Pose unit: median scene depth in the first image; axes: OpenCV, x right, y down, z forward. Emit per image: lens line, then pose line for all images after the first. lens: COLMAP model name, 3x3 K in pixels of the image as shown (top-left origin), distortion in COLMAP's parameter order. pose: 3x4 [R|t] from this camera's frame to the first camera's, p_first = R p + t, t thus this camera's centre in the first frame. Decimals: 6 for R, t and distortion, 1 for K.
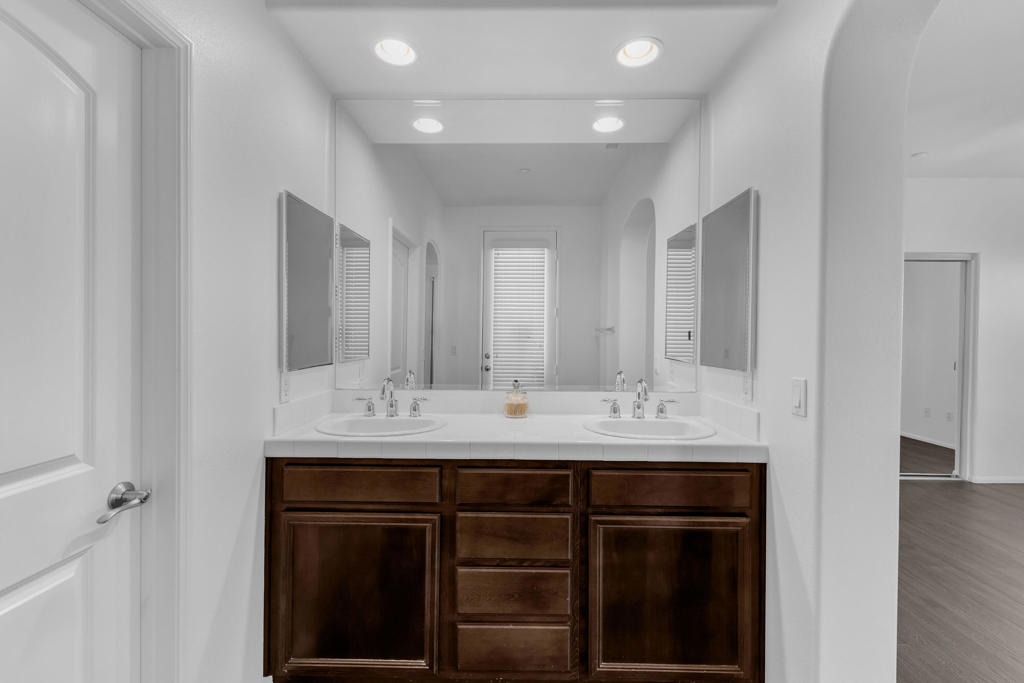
lens RADIAL K [[439.3, 0, 512.6], [0, 439.3, 336.9], [0, 0, 1]] dist [0.007938, -0.000514]
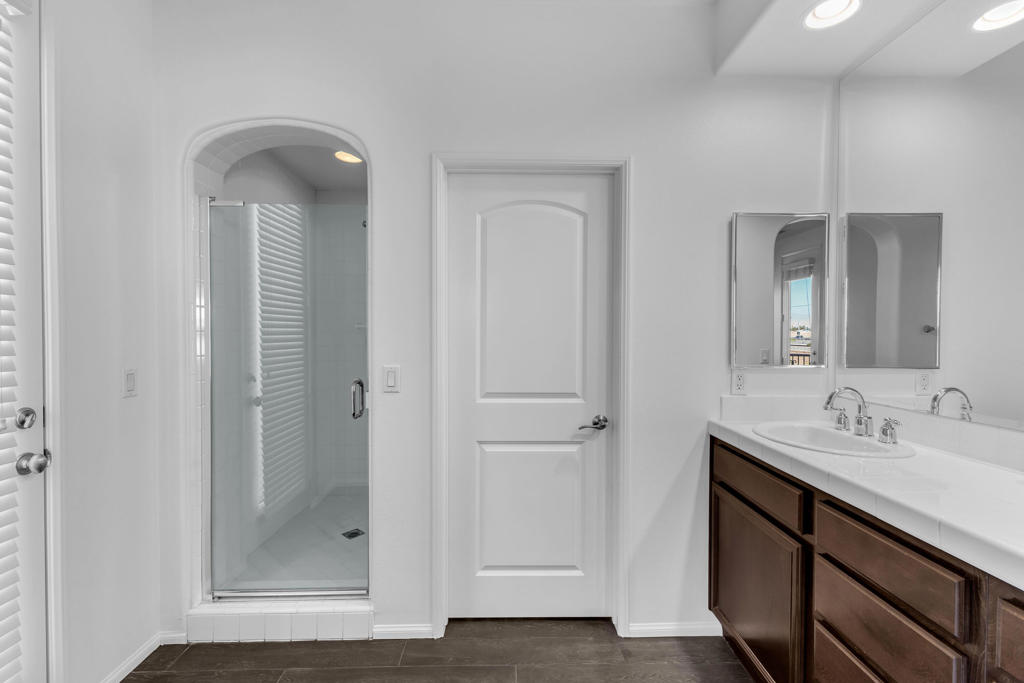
lens RADIAL K [[439.3, 0, 513.2], [0, 439.3, 339.0], [0, 0, 1]] dist [0.007938, -0.000514]
pose [[0.023341, 0.004289, -0.999718, 0.680181], [-0.009157, 0.999950, 0.004077, 0.002450], [0.999686, 0.009059, 0.023380, 0.415335]]
